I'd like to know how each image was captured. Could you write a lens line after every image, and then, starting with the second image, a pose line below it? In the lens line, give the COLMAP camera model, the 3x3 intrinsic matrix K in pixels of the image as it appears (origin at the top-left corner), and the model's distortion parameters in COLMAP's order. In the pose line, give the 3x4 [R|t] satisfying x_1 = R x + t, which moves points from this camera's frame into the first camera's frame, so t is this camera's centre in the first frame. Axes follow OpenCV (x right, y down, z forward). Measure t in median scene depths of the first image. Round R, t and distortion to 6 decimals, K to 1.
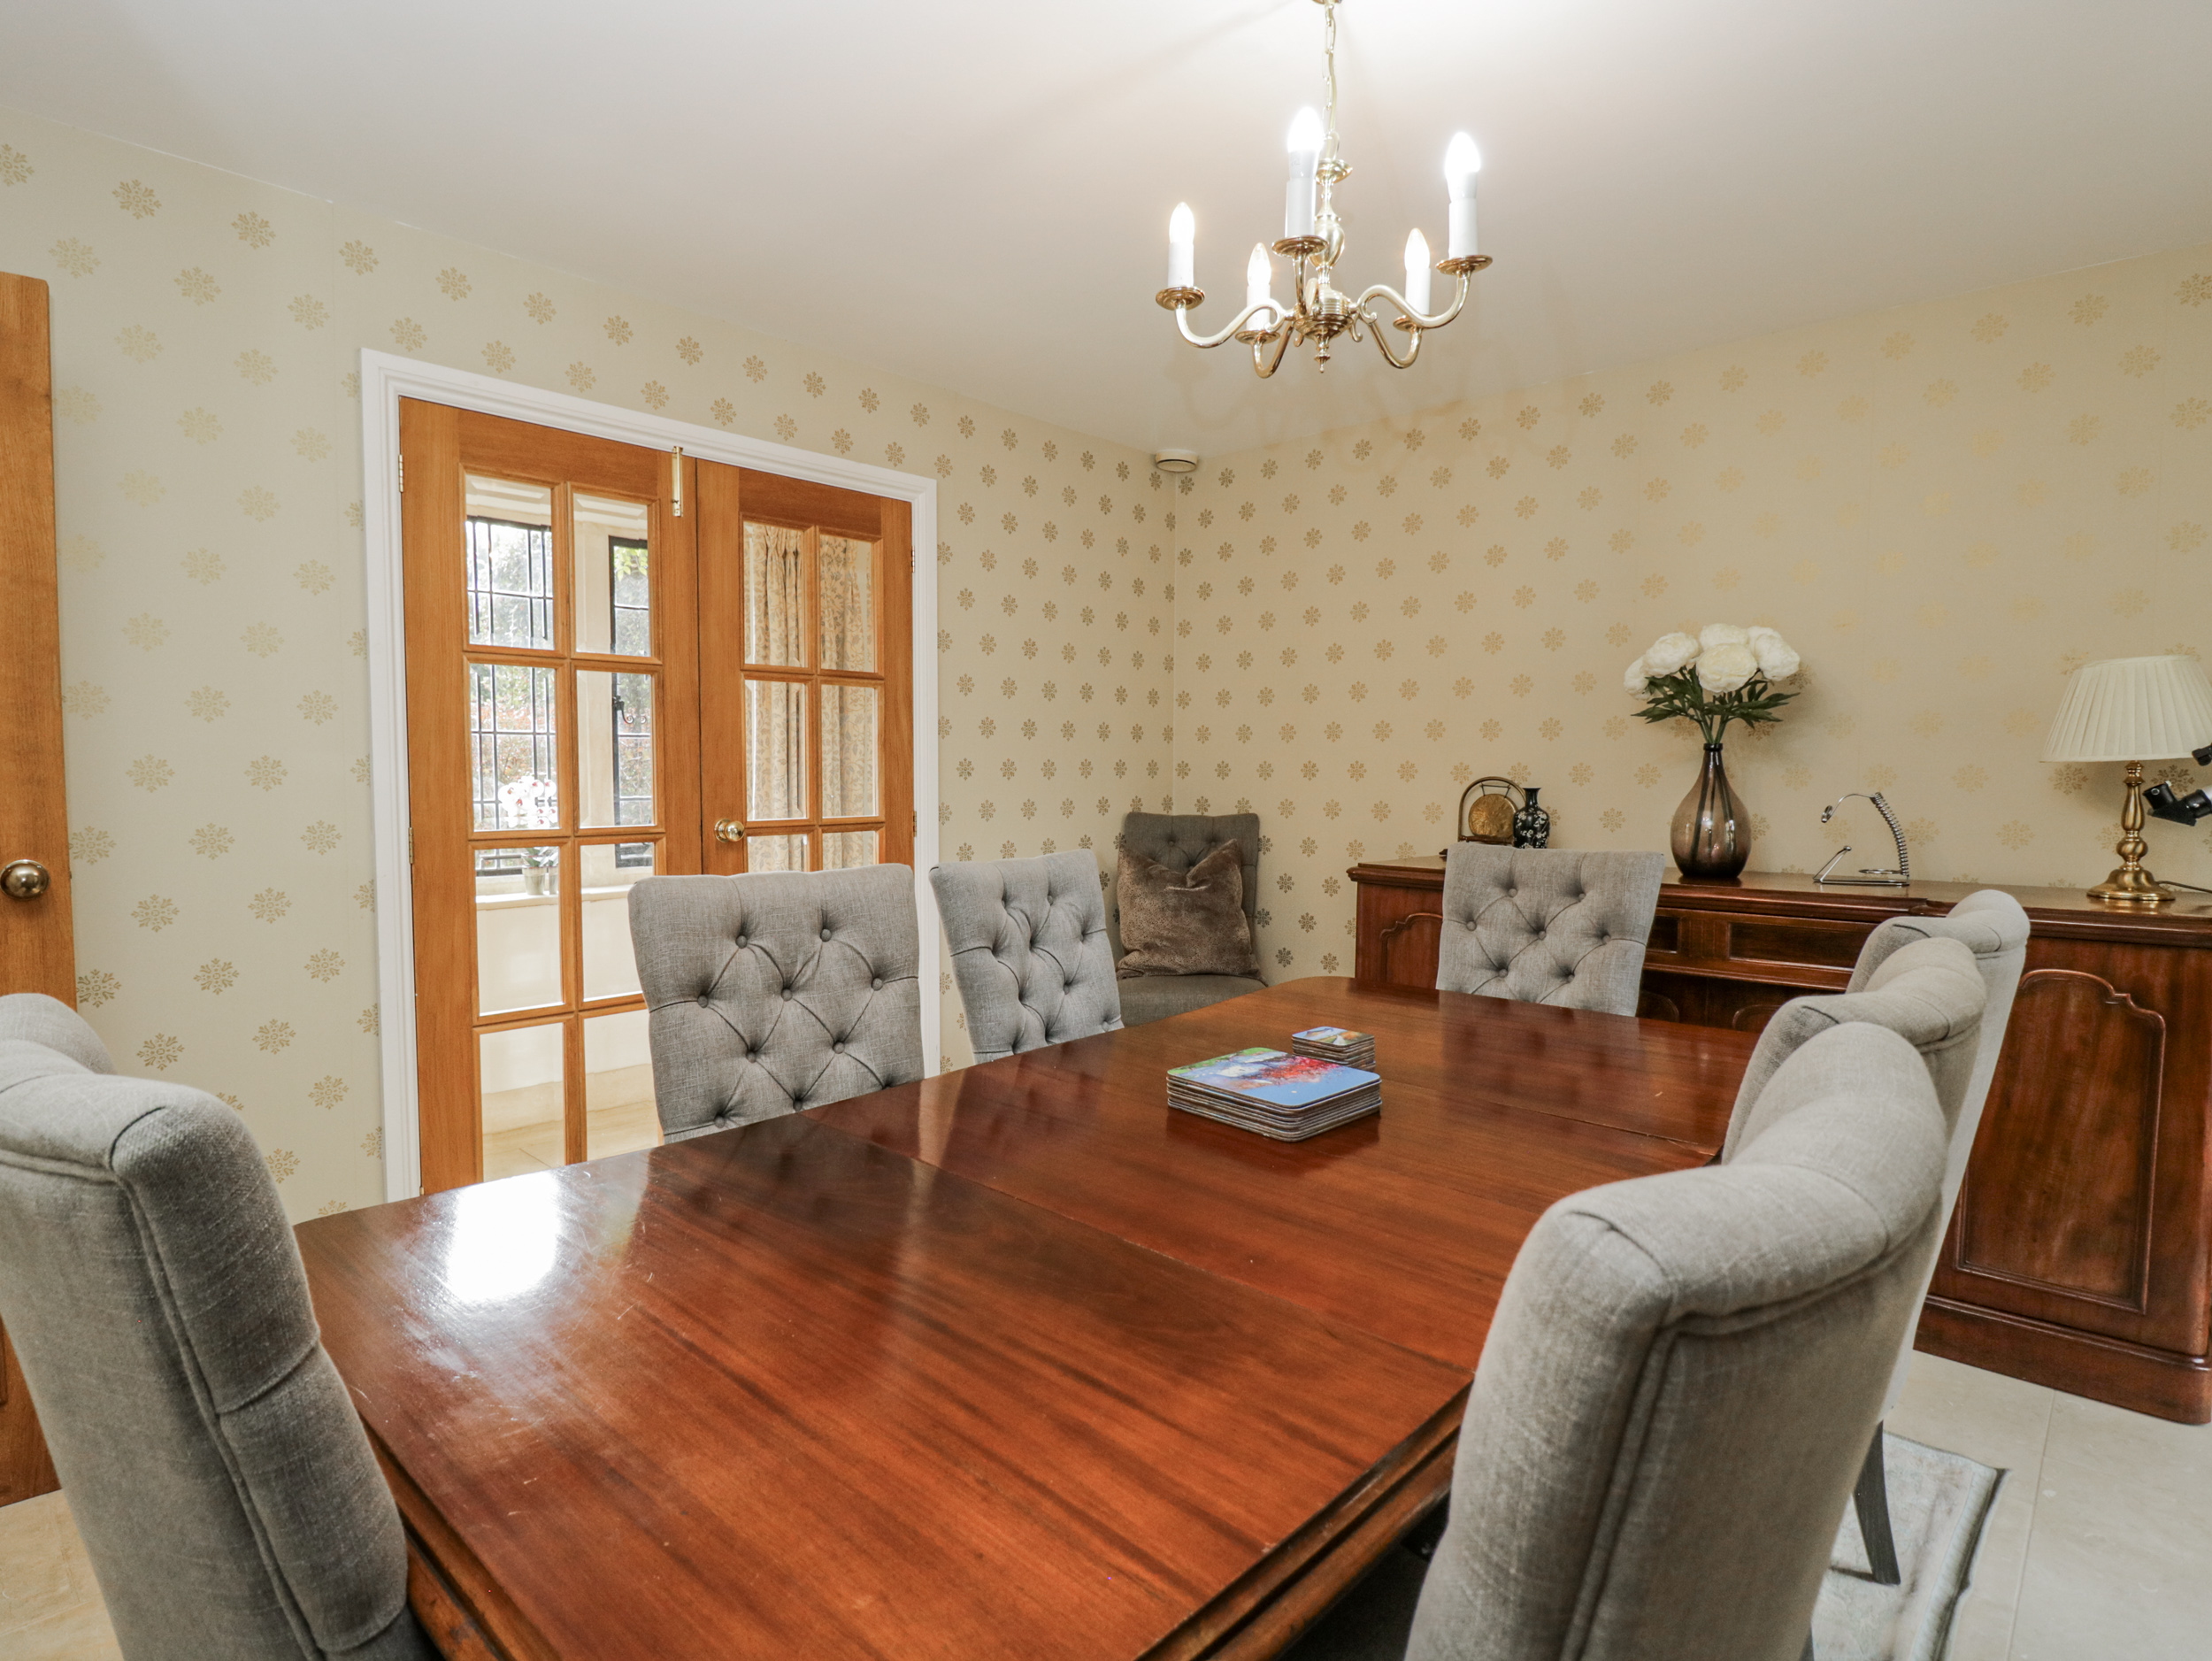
lens RADIAL K [[1158.8, 0, 1099.0], [0, 1158.8, 834.0], [0, 0, 1]] dist [0.003136, -0.017867]
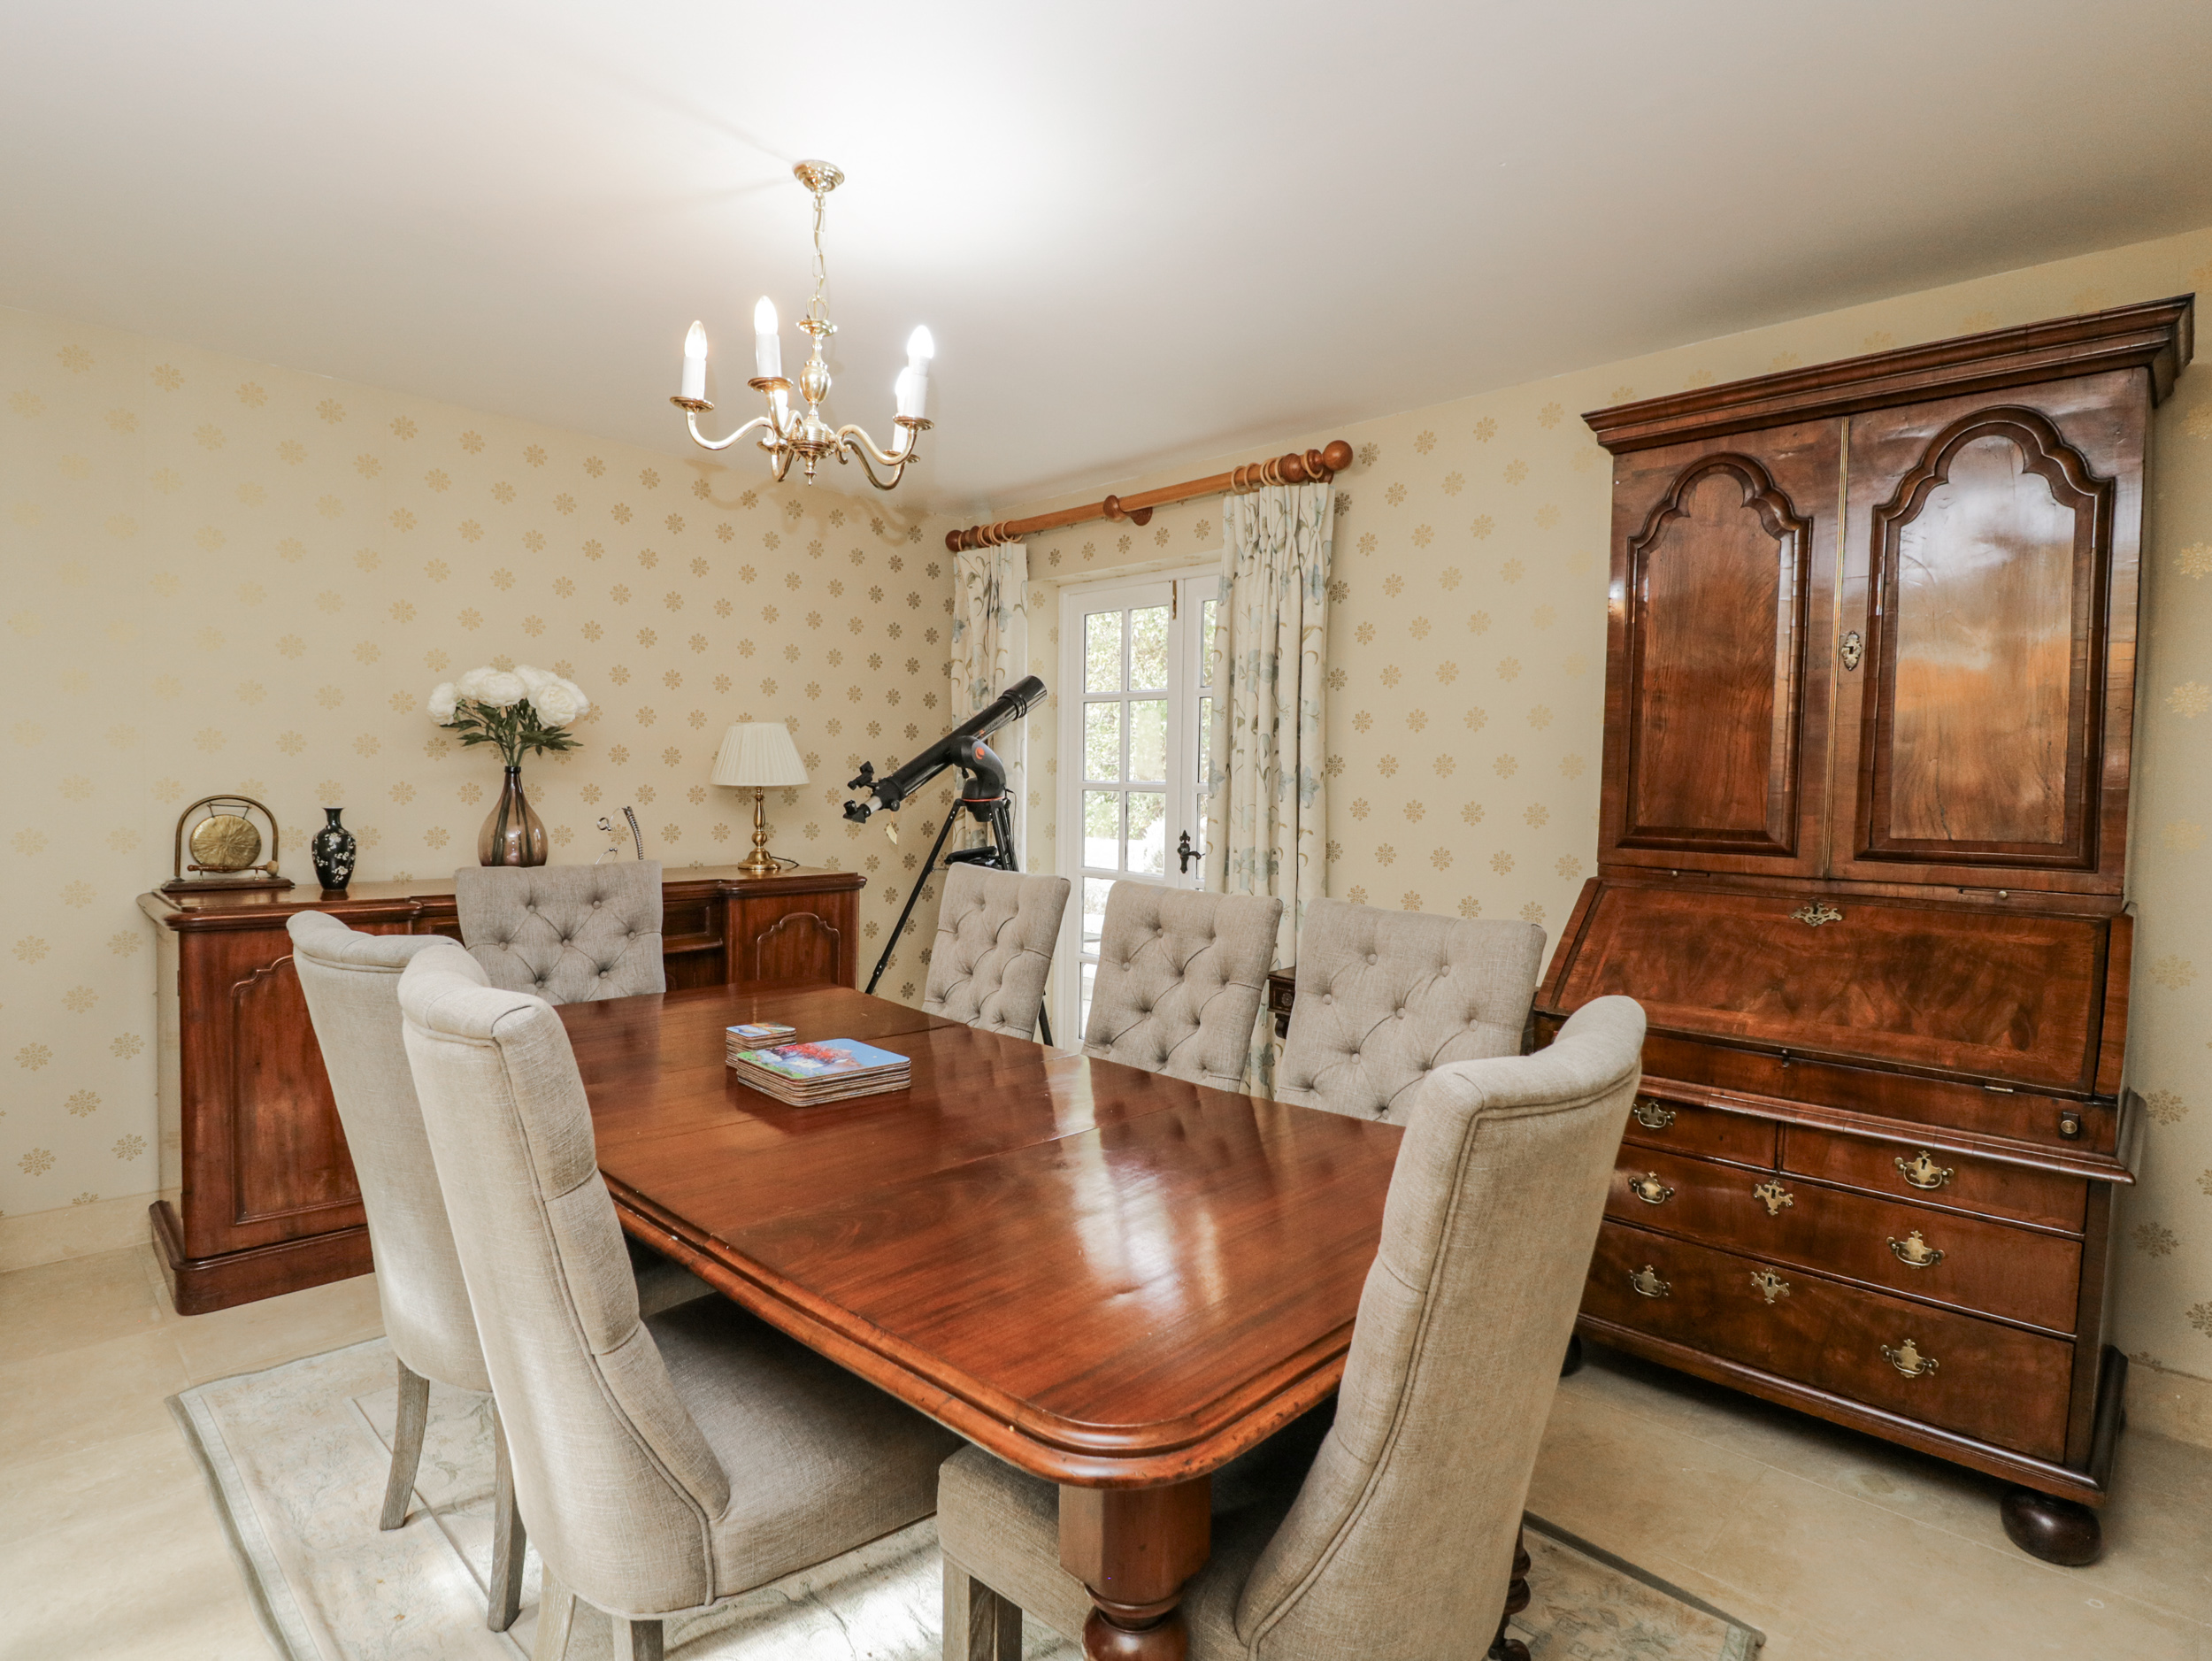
lens RADIAL K [[1158.8, 0, 1099.0], [0, 1158.8, 834.0], [0, 0, 1]] dist [0.003136, -0.017867]
pose [[0.001573, -0.045445, 0.998966, -0.750914], [0.038968, 0.998211, 0.045350, -0.049247], [-0.999239, 0.038857, 0.003341, 0.501032]]
